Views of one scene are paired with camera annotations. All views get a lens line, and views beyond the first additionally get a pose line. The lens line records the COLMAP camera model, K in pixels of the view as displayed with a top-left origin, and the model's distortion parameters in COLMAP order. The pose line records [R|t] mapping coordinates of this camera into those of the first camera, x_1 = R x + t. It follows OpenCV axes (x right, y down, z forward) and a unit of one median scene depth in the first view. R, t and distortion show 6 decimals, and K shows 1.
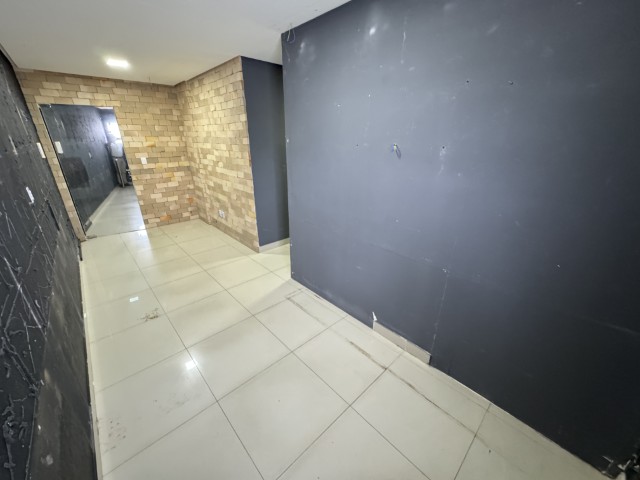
lens RADIAL K [[256.9, 0, 319.2], [0, 256.9, 239.2], [0, 0, 1]] dist [0.000054, -0.000295]
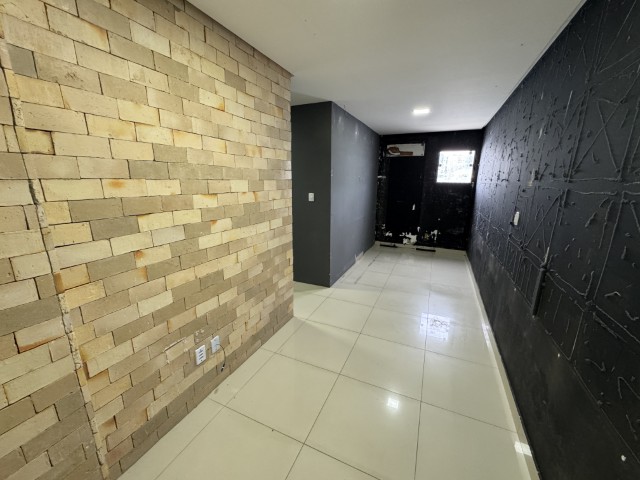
lens RADIAL K [[256.9, 0, 320.7], [0, 256.9, 240.6], [0, 0, 1]] dist [0.000054, -0.000295]
pose [[-0.390250, -0.220395, 0.893941, -0.766355], [0.330971, 0.872445, 0.359581, -0.331421], [-0.859164, 0.436195, -0.267527, 0.878989]]
